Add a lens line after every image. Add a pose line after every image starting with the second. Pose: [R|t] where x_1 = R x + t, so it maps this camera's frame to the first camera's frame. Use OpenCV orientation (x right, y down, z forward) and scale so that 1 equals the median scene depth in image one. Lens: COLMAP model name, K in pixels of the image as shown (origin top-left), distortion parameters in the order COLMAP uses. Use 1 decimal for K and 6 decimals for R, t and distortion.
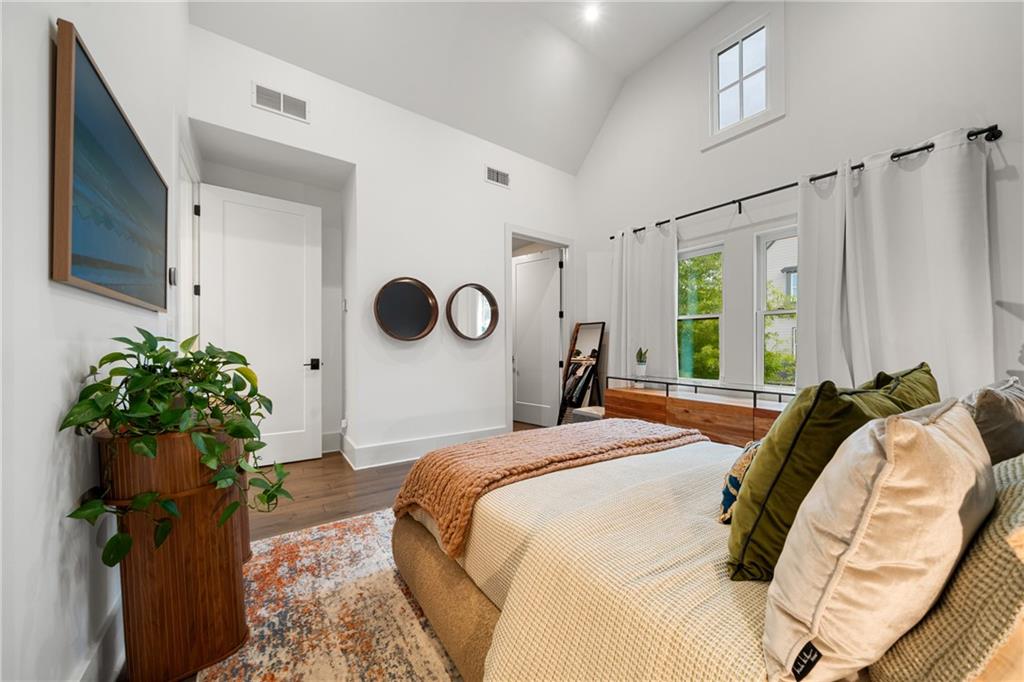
lens RADIAL K [[350.1, 0, 507.6], [0, 350.1, 349.6], [0, 0, 1]] dist [-0.004618, -0.000088]
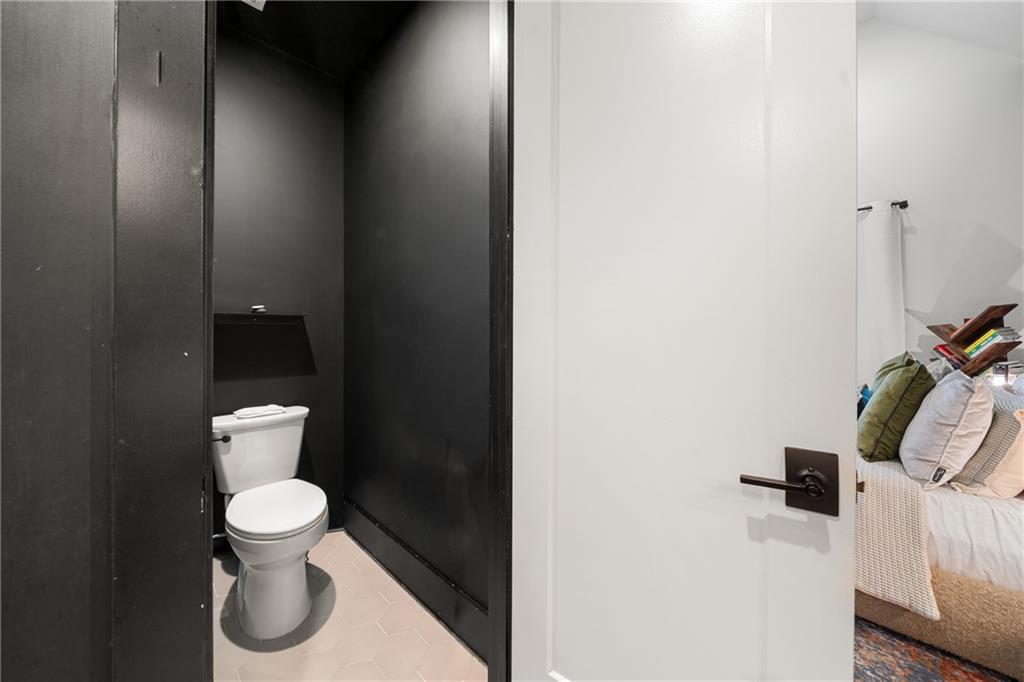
lens RADIAL K [[350.1, 0, 519.3], [0, 350.1, 334.7], [0, 0, 1]] dist [-0.004618, -0.000088]
pose [[0.979290, -0.012043, 0.202102, -2.140982], [0.011352, 0.999925, 0.004576, -0.145962], [-0.202142, -0.002187, 0.979354, -0.703624]]
